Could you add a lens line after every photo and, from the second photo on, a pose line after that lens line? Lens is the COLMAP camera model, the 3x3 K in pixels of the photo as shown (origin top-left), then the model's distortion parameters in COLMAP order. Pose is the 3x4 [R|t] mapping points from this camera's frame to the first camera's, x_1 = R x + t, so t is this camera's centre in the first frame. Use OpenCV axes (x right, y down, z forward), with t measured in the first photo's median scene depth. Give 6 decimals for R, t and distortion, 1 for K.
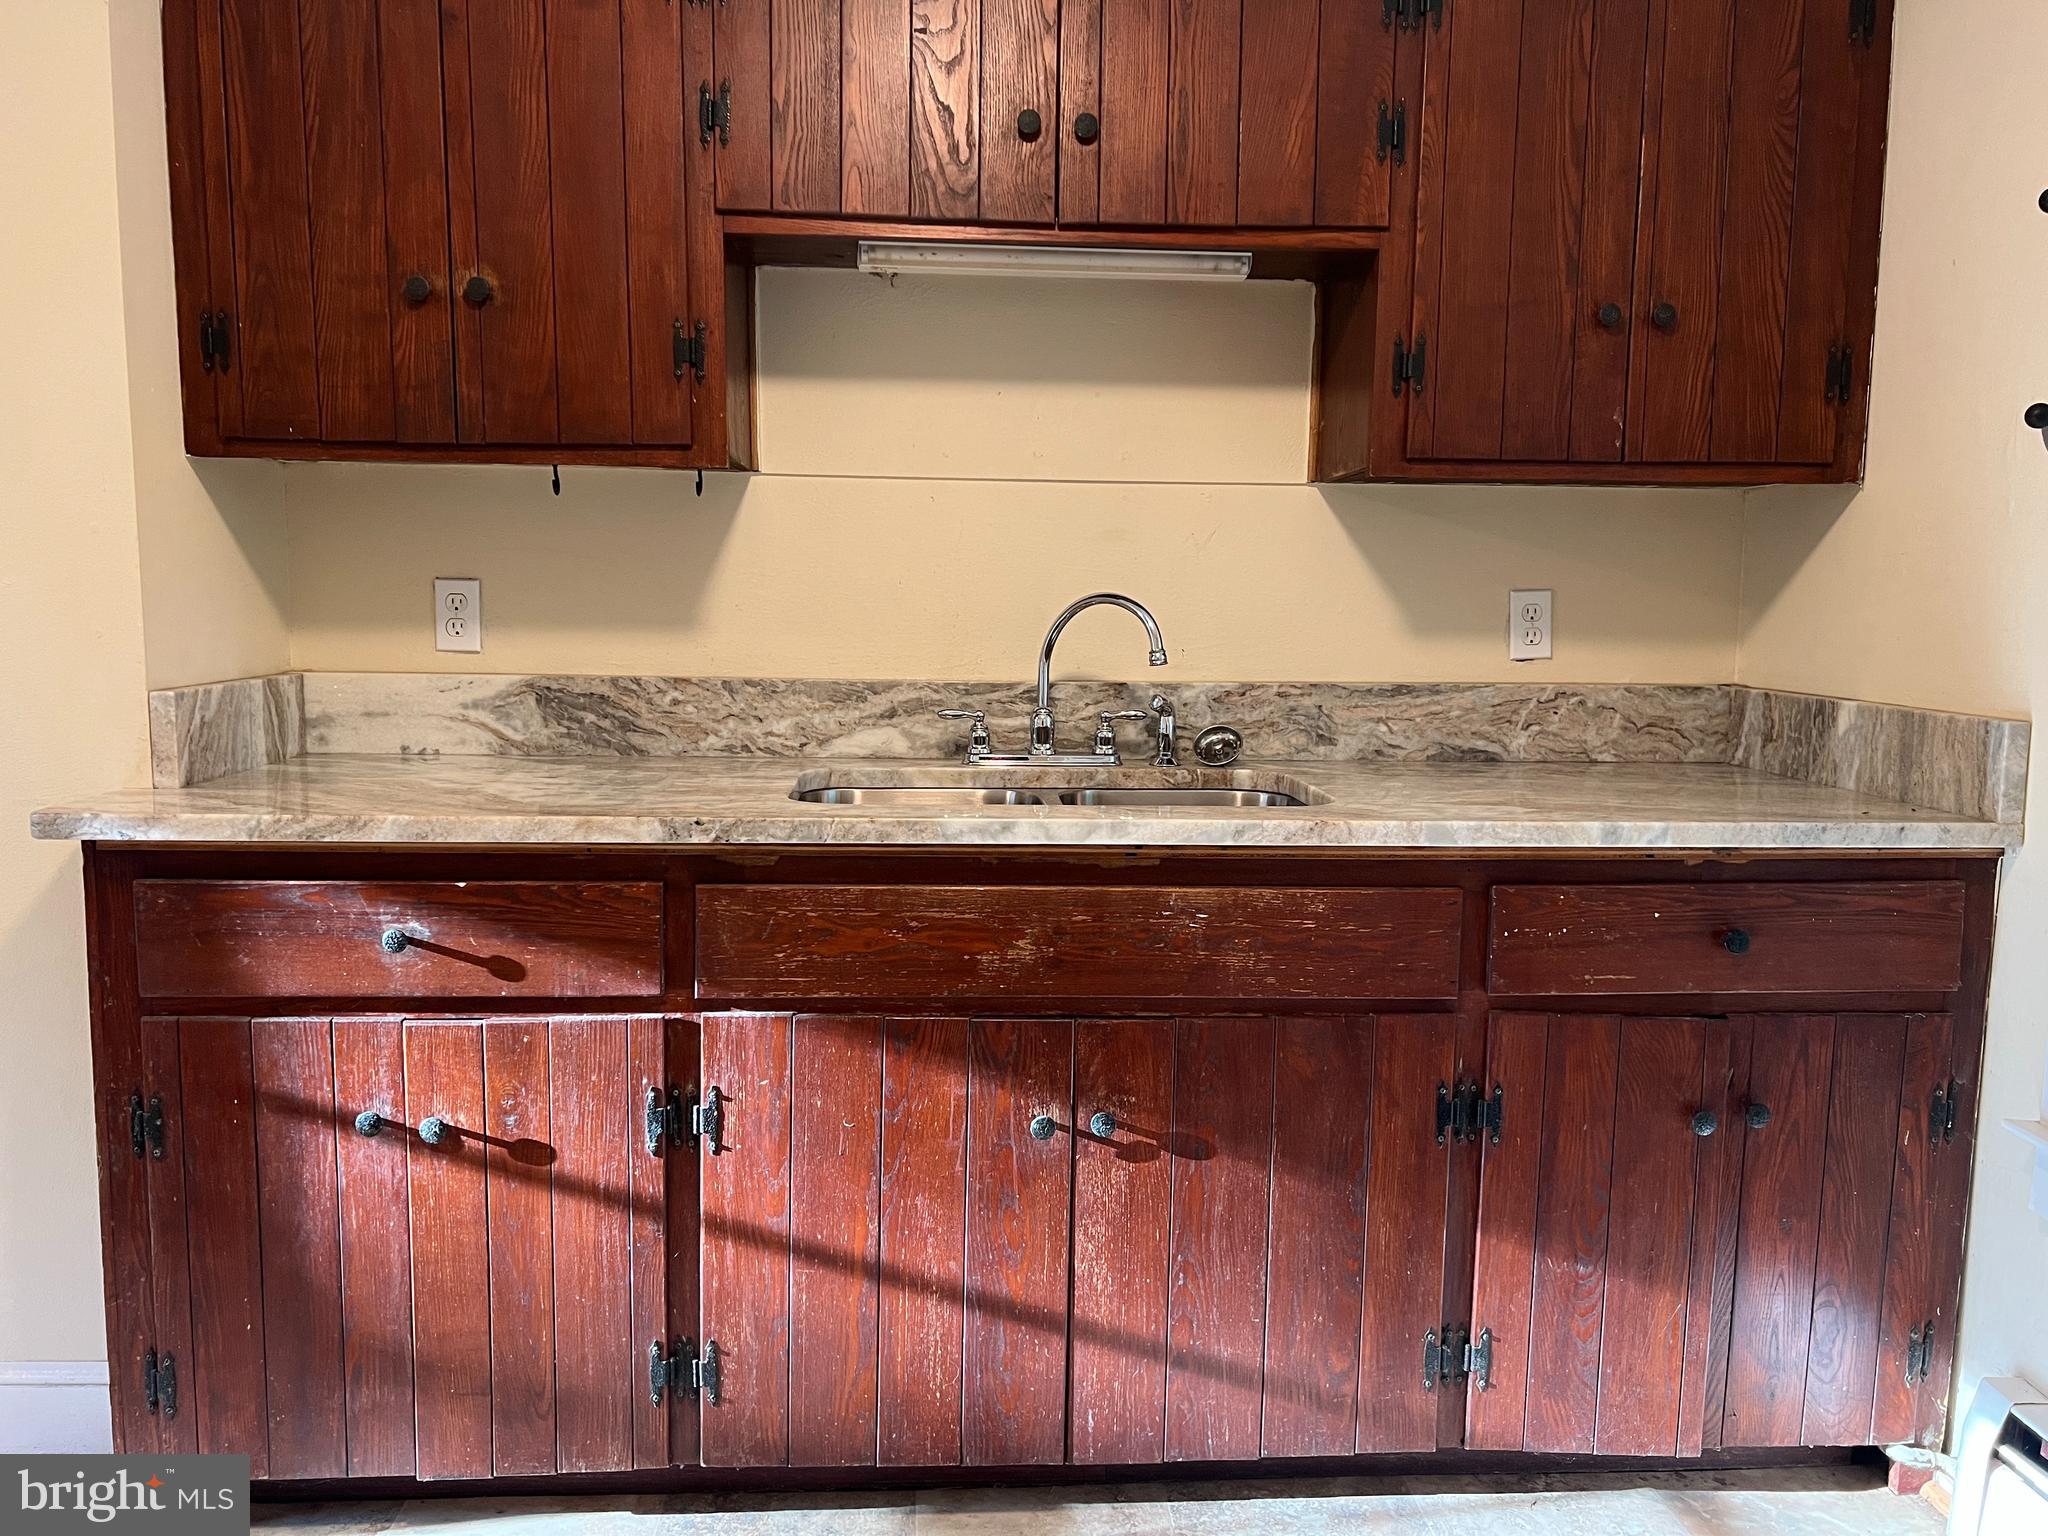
lens RADIAL K [[1540.1, 0, 1014.0], [0, 1540.1, 778.6], [0, 0, 1]] dist [0.085910, -0.081656]
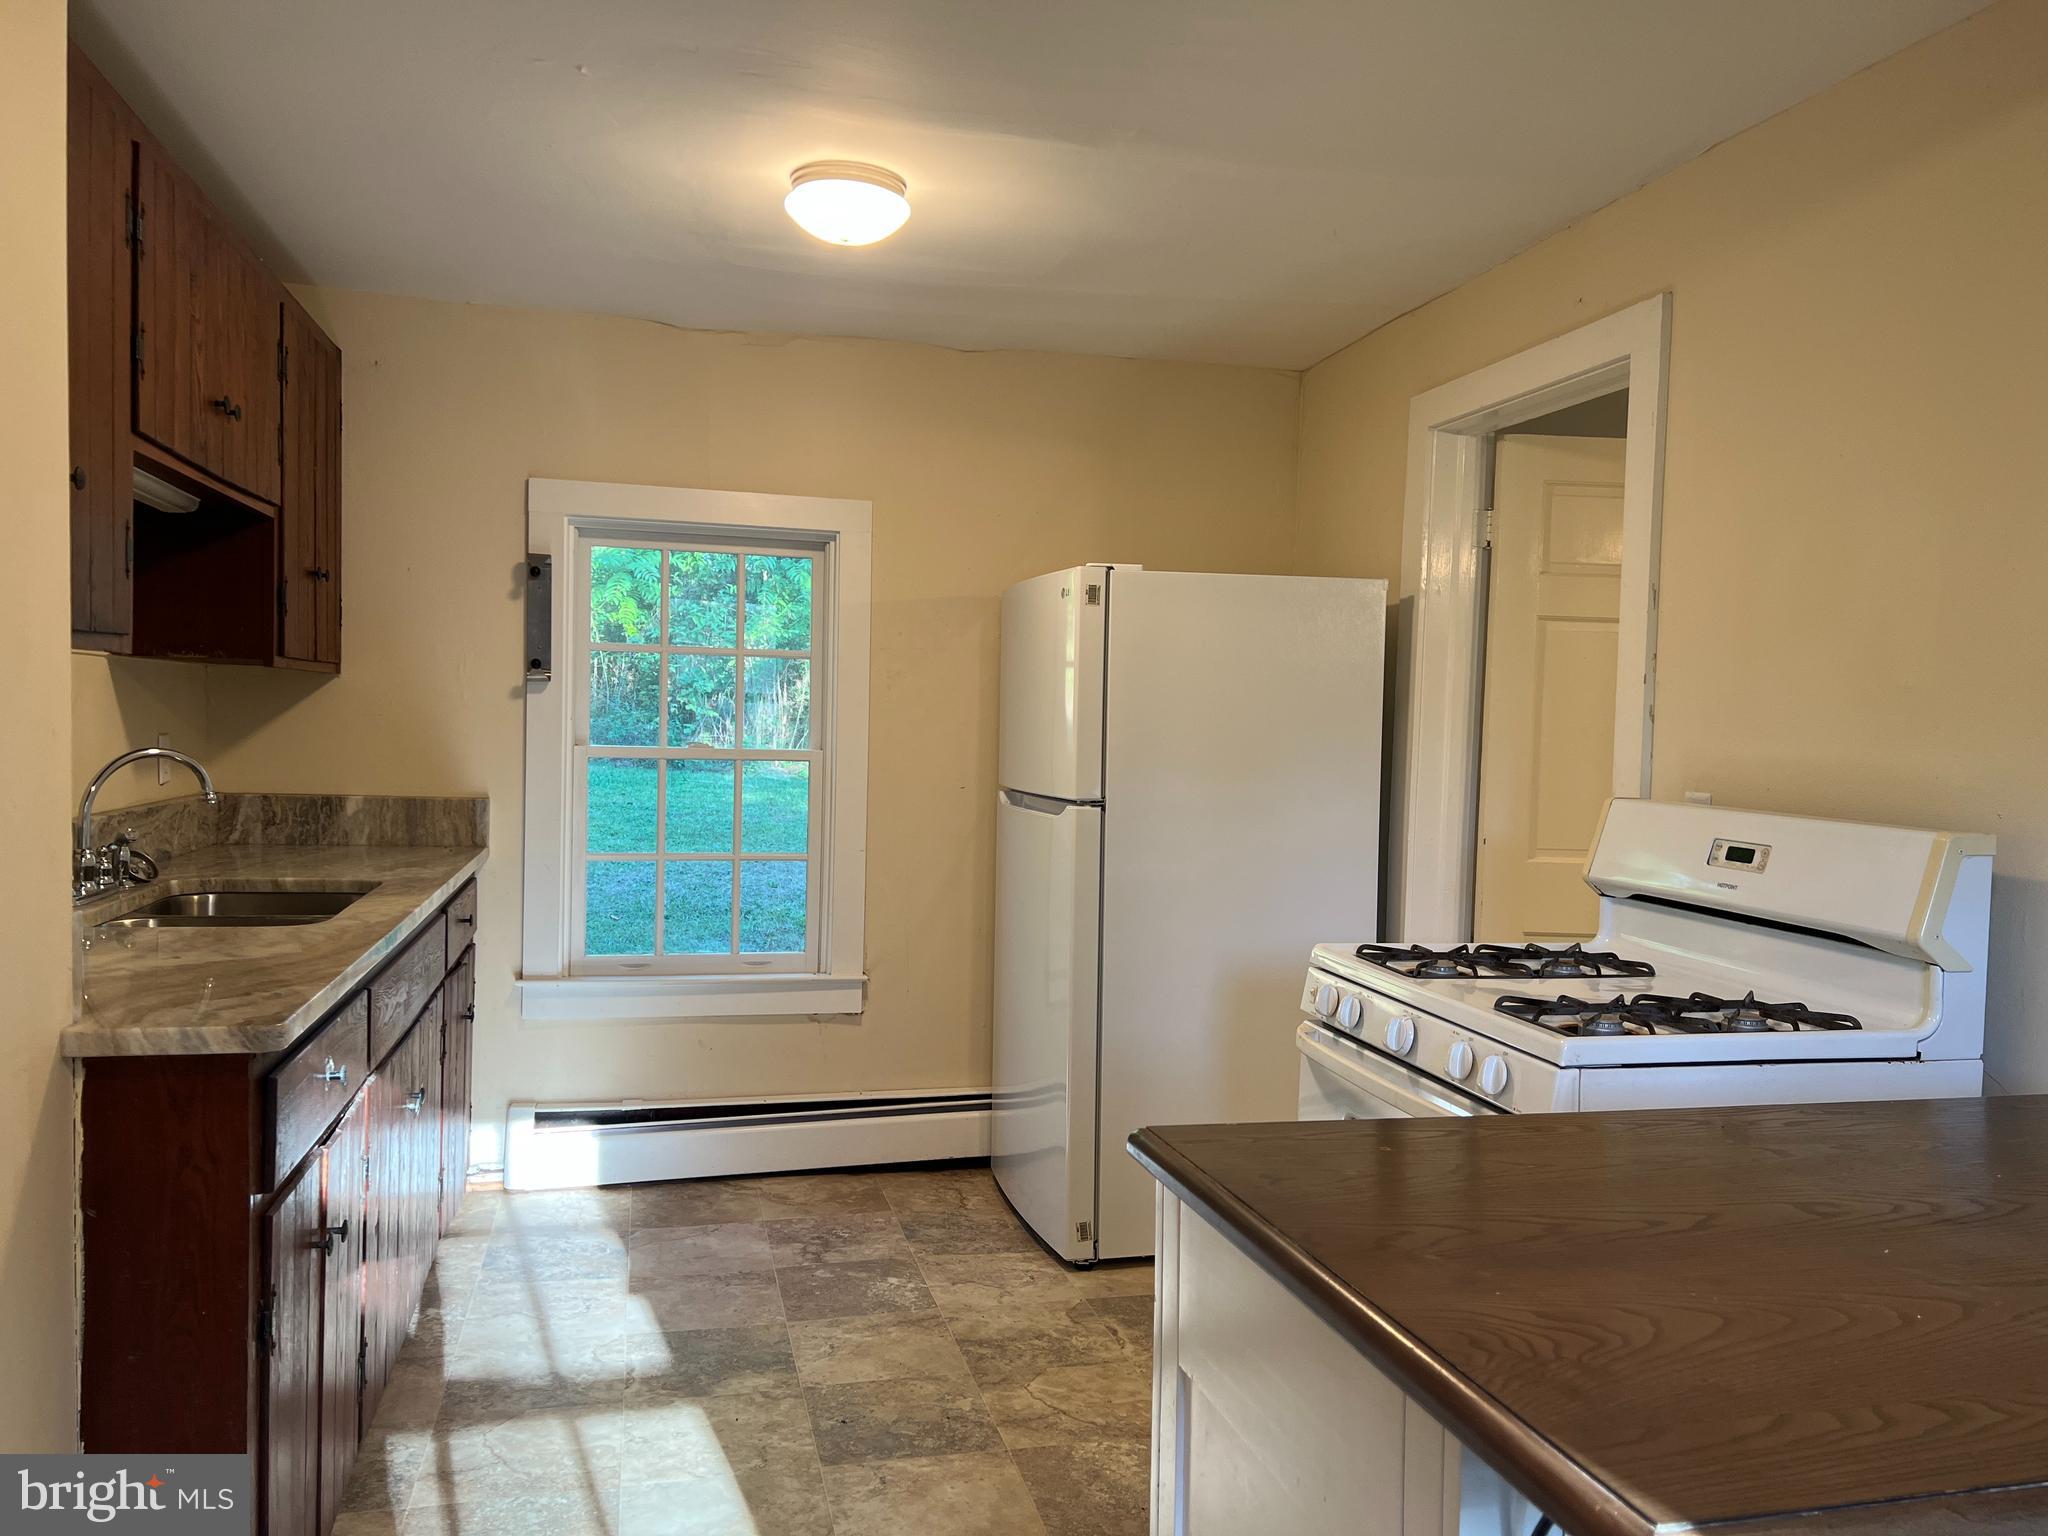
lens RADIAL K [[1522.4, 0, 1006.3], [0, 1522.4, 782.0], [0, 0, 1]] dist [0.002160, -0.003234]
pose [[-0.171993, -0.057989, 0.983390, -1.273725], [0.088839, 0.993285, 0.074110, -0.125109], [-0.981084, 0.100110, -0.165686, 0.543266]]
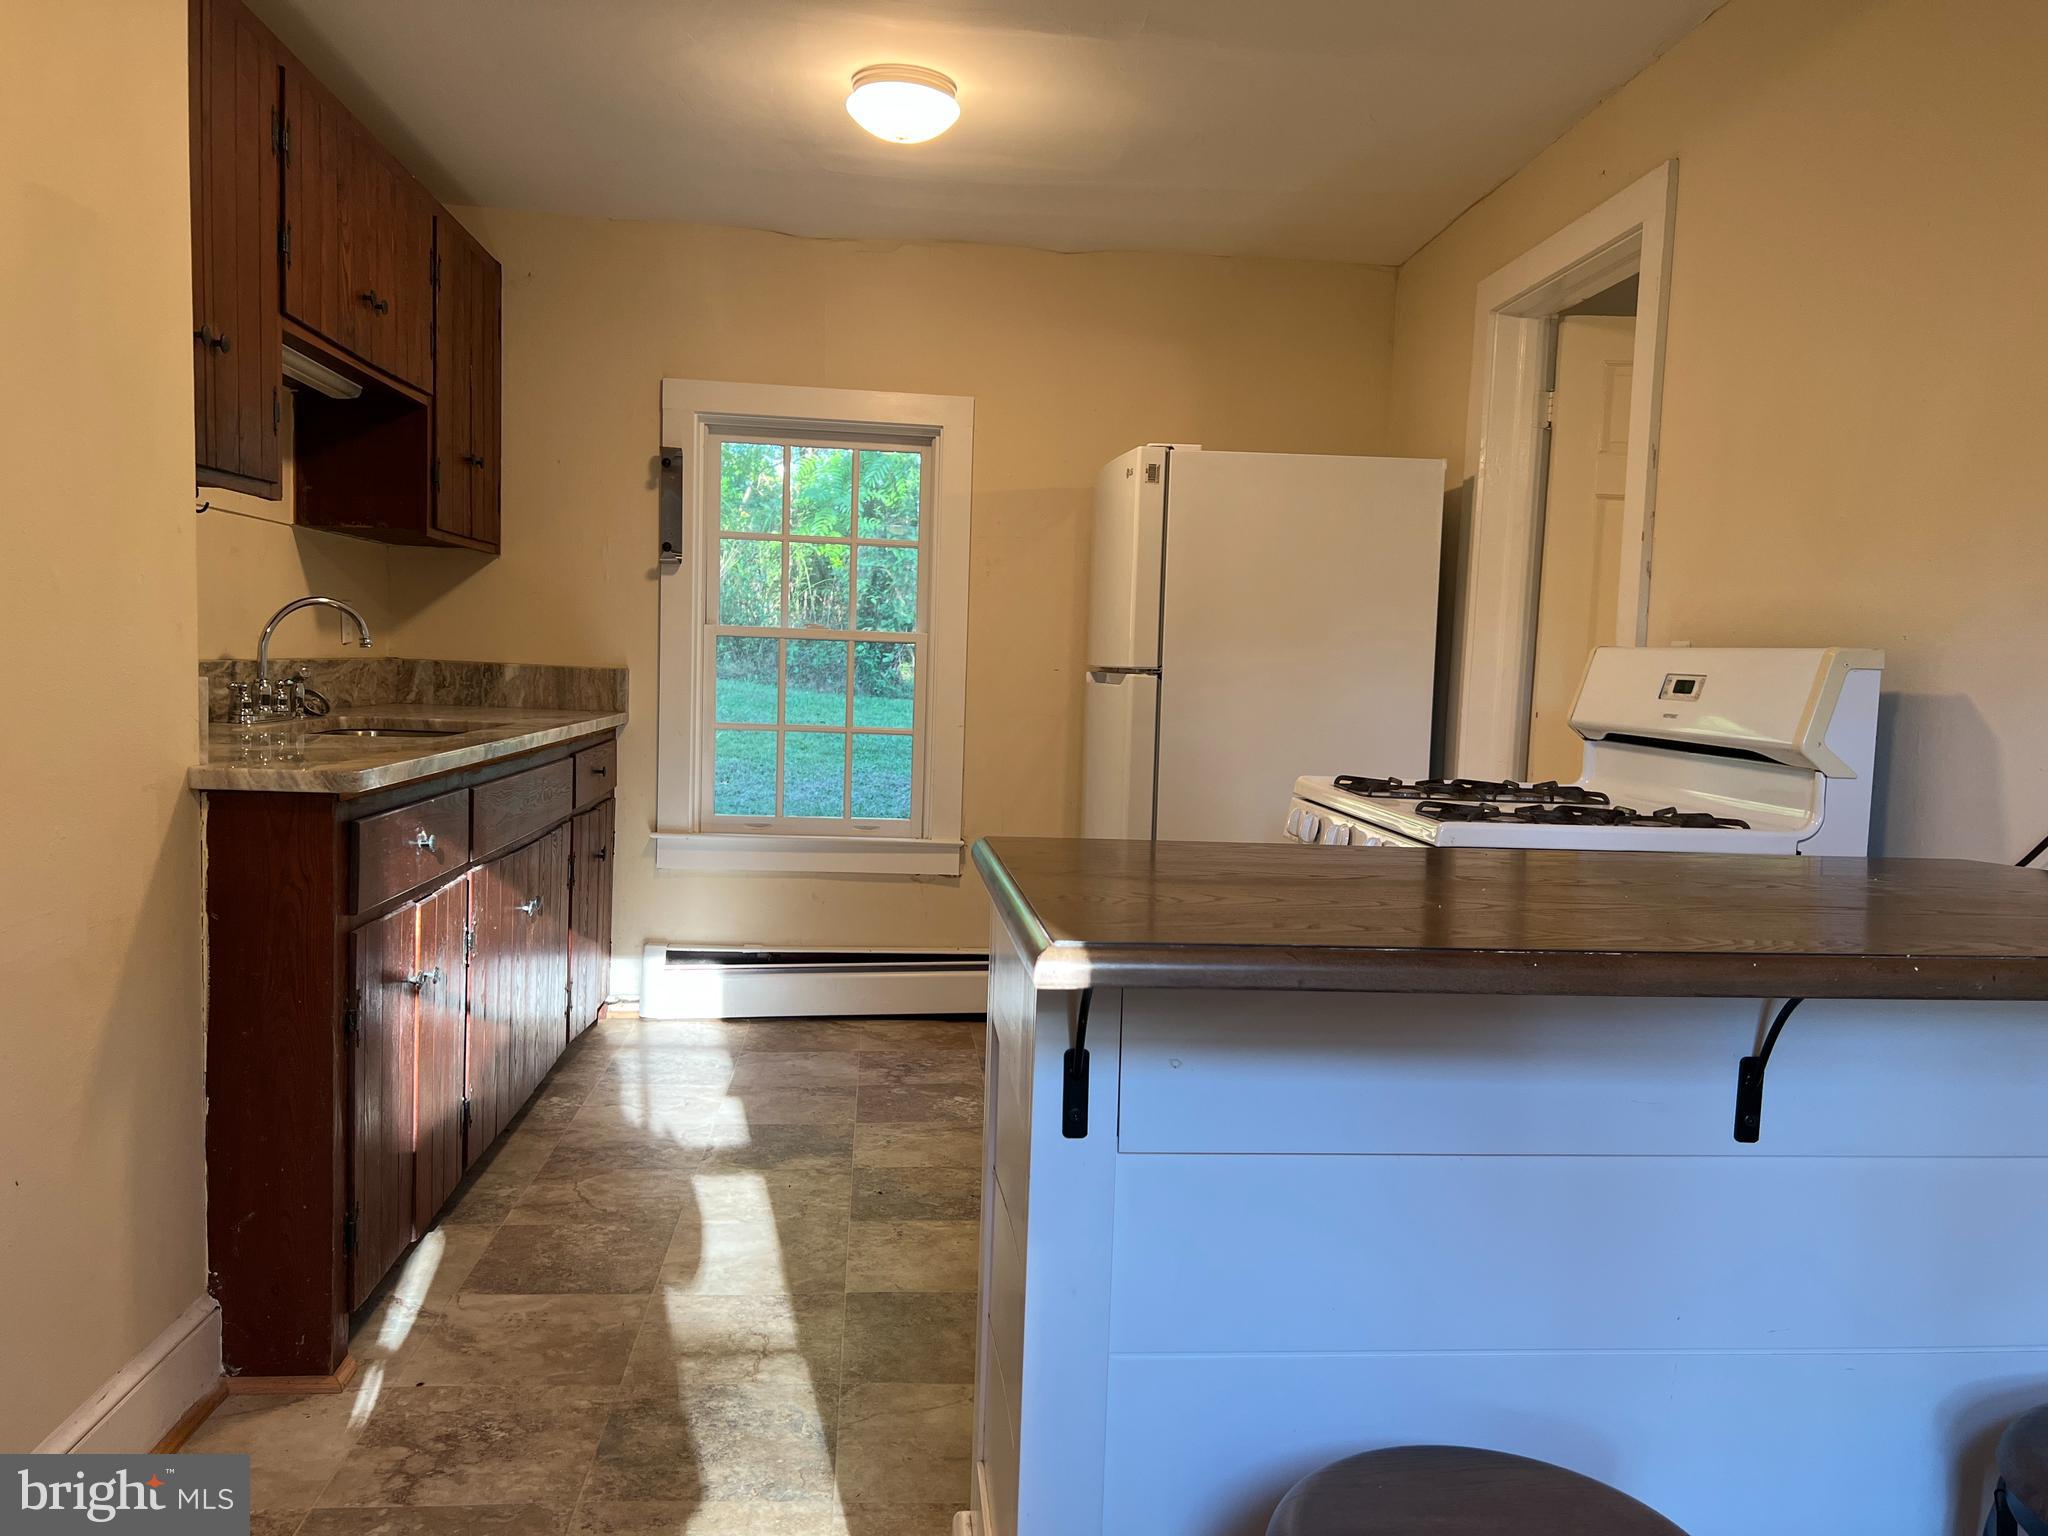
lens RADIAL K [[1513.6, 0, 1023.0], [0, 1513.6, 794.4], [0, 0, 1]] dist [0.046242, -0.112223]
pose [[-0.033339, -0.100377, 0.994391, -1.423971], [0.081024, 0.991398, 0.102791, -0.029621], [-0.996154, 0.083996, -0.024919, 0.395946]]
